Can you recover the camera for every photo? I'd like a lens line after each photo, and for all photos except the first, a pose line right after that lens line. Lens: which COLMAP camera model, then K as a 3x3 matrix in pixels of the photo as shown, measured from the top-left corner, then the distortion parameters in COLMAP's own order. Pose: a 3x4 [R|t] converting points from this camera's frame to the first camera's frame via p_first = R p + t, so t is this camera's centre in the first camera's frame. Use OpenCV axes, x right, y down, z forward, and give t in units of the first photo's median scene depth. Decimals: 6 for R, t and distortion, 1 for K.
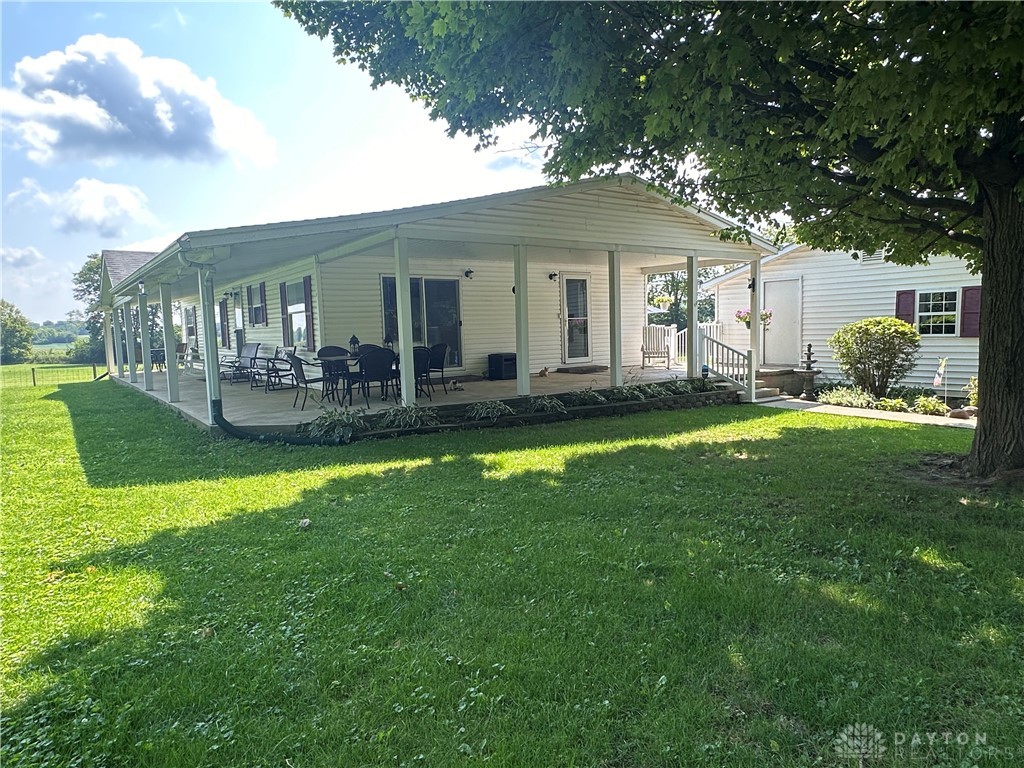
lens RADIAL K [[659.6, 0, 509.0], [0, 659.6, 388.8], [0, 0, 1]] dist [-0.002210, 0.000115]
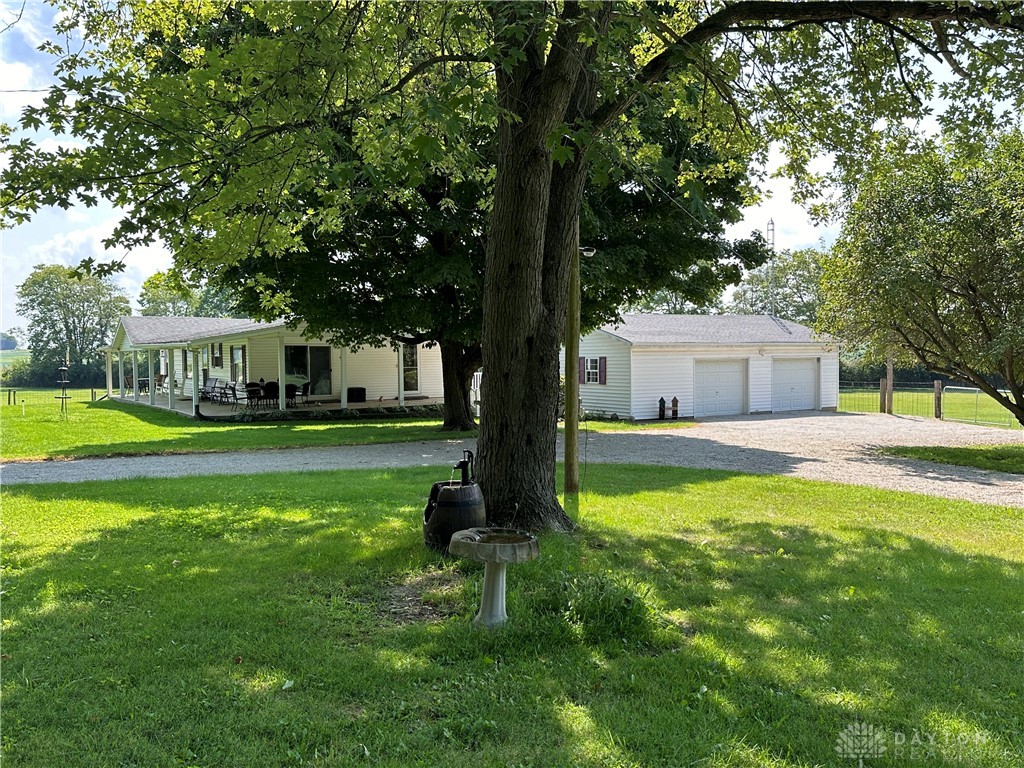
lens RADIAL K [[856.2, 0, 514.7], [0, 856.2, 383.5], [0, 0, 1]] dist [0.008853, -0.001978]
pose [[0.999302, 0.021548, -0.030524, 0.444488], [-0.023224, 0.998180, -0.055662, 0.048025], [0.029269, 0.056332, 0.997983, -1.153336]]
